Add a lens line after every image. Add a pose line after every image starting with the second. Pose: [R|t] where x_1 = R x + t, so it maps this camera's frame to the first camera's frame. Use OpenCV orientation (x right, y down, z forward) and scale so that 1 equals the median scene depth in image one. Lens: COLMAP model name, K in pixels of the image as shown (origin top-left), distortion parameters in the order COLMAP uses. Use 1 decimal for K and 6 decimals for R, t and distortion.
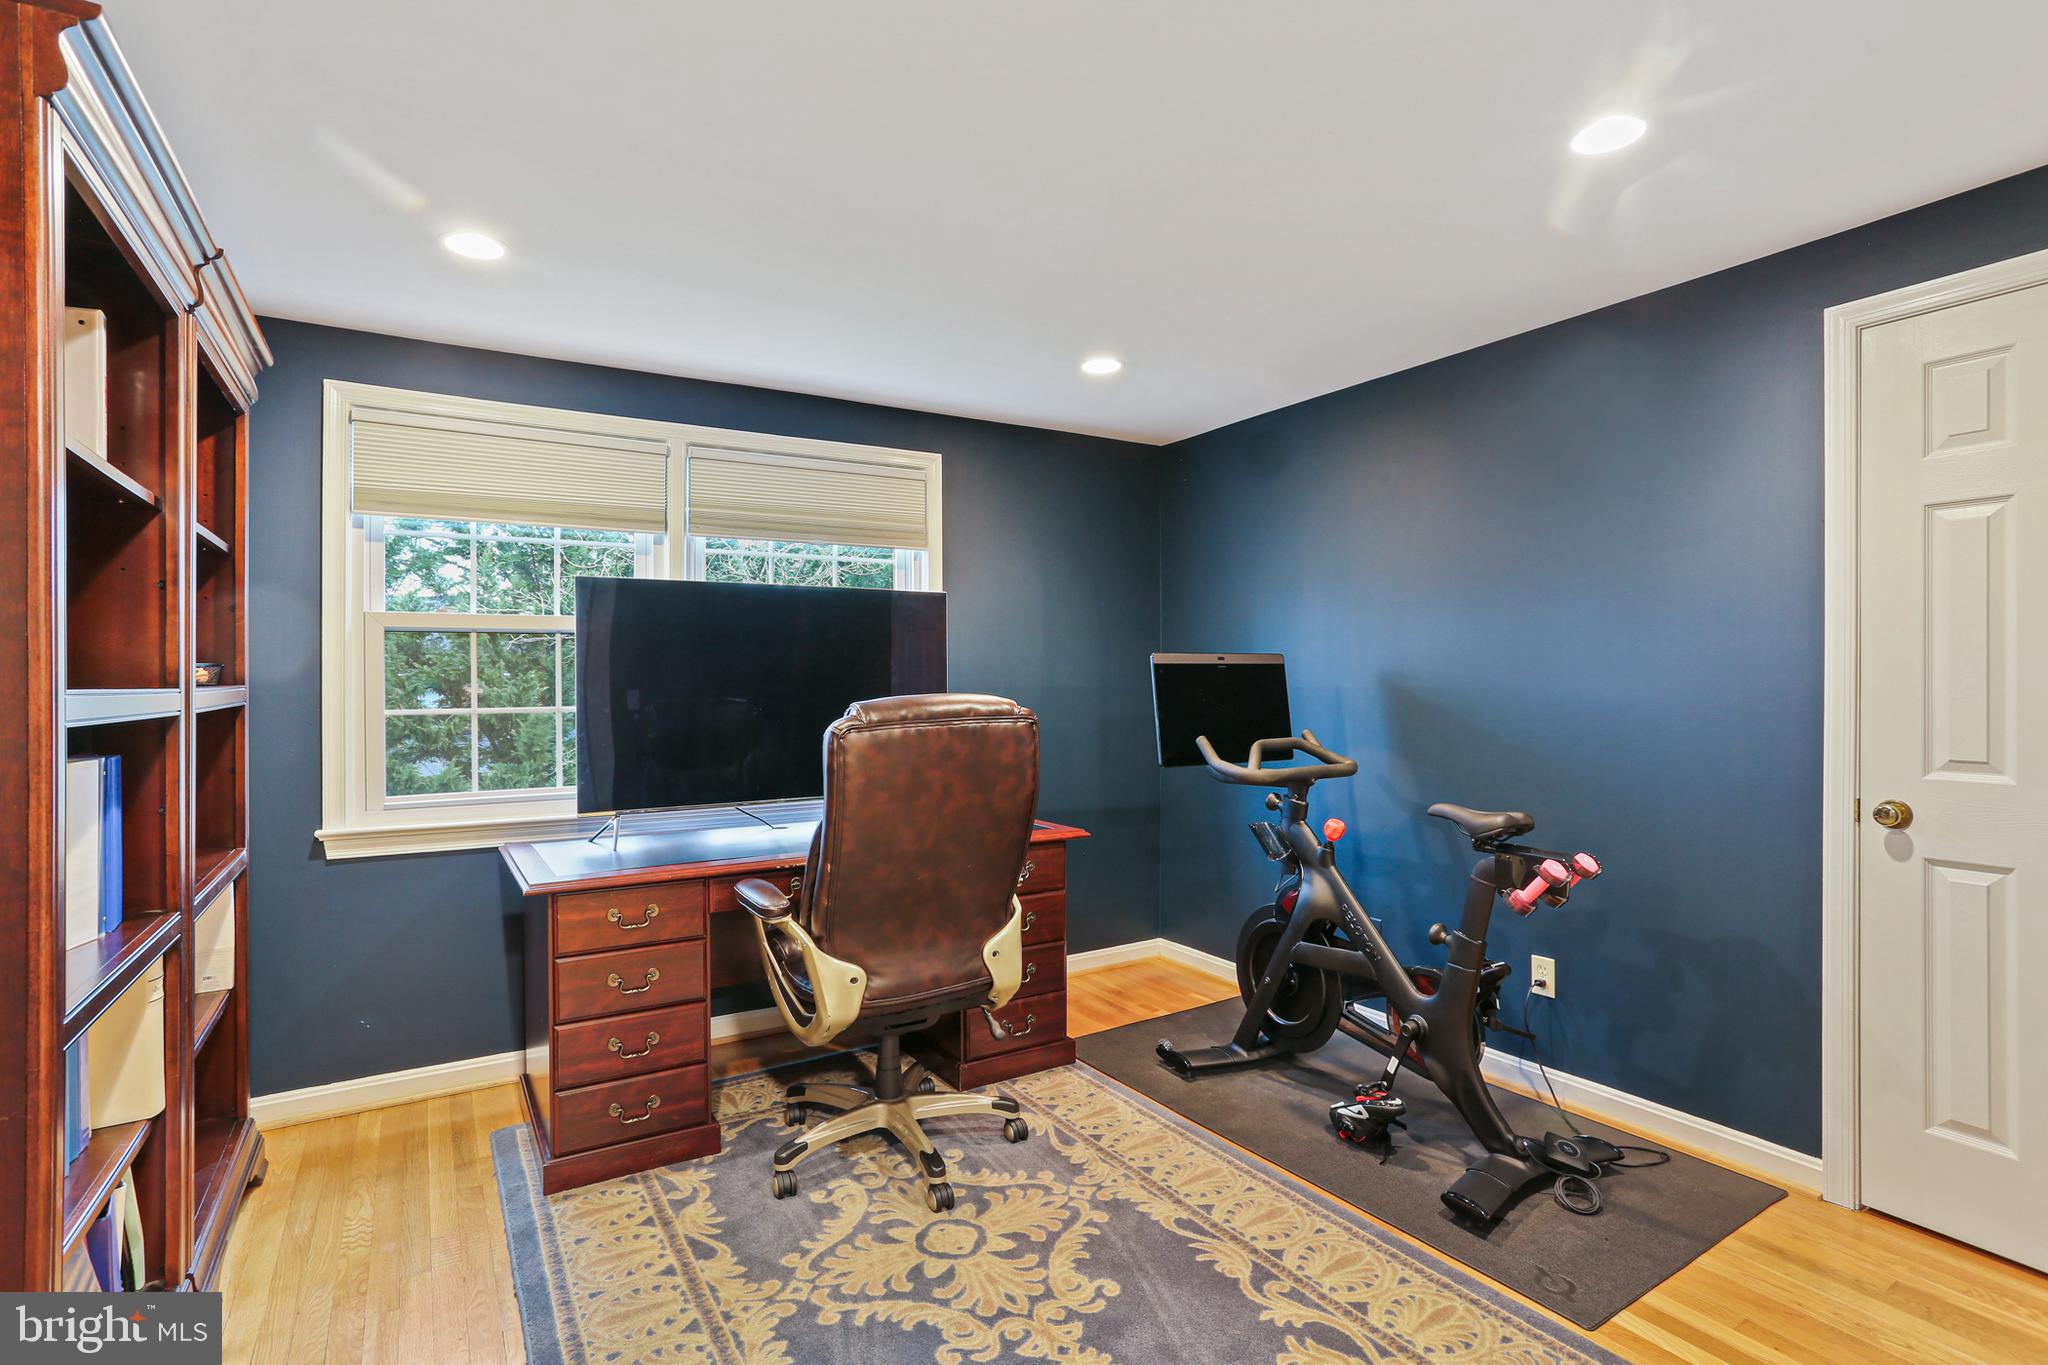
lens RADIAL K [[985.6, 0, 1015.1], [0, 985.6, 672.1], [0, 0, 1]] dist [-0.060791, 0.034848]
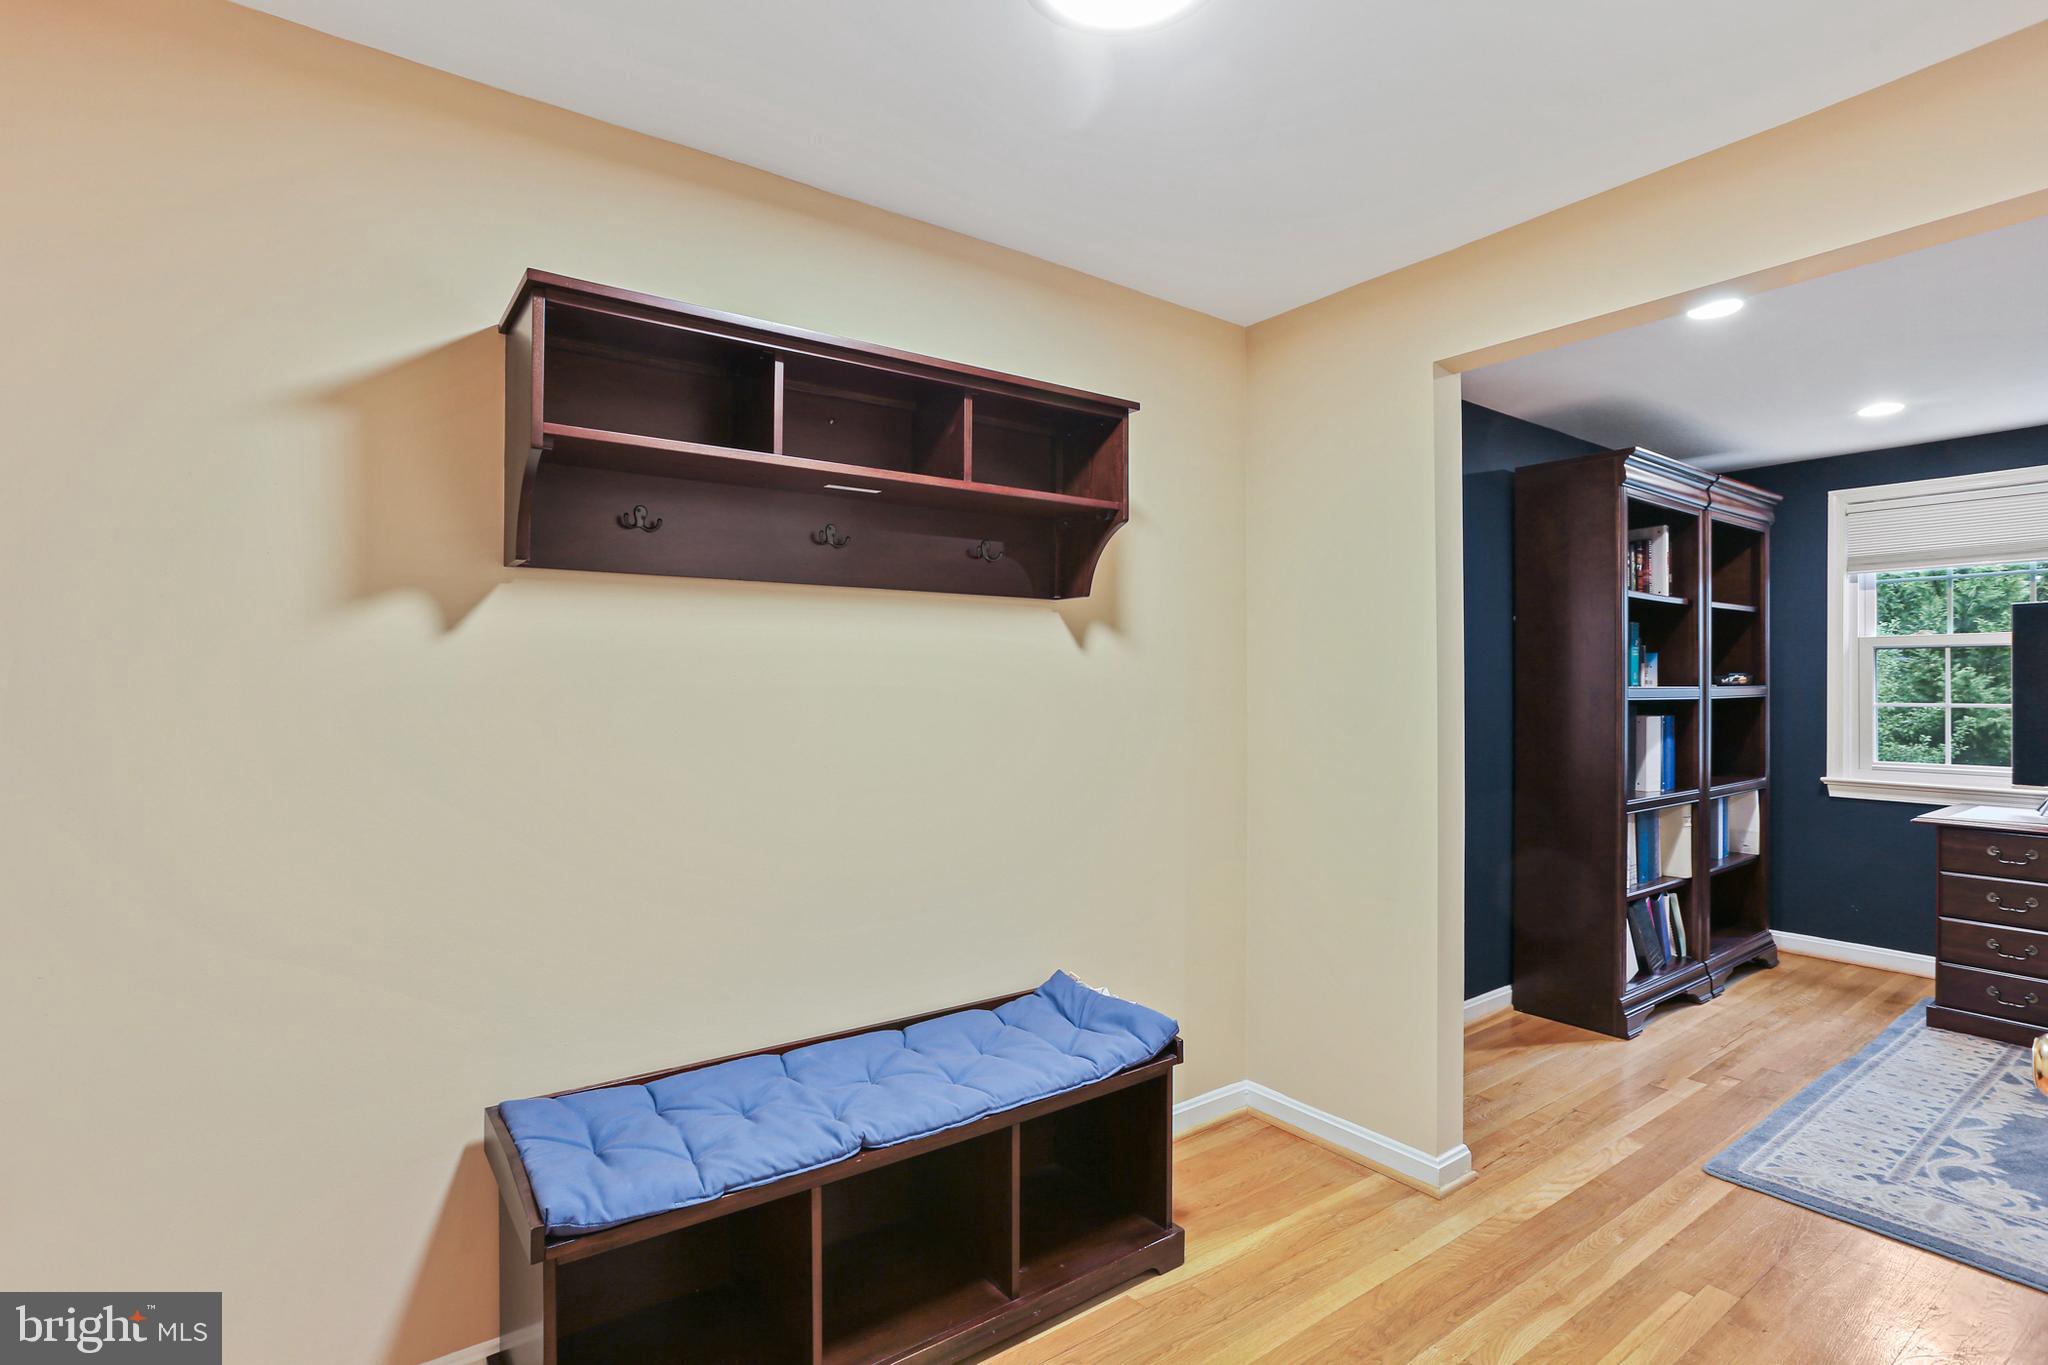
lens RADIAL K [[985.6, 0, 1015.1], [0, 985.6, 672.1], [0, 0, 1]] dist [-0.060791, 0.034848]
pose [[0.078130, 0.002827, -0.996939, 0.899121], [0.004987, 0.999982, 0.003226, -0.024914], [0.996931, -0.005224, 0.078114, -0.542287]]
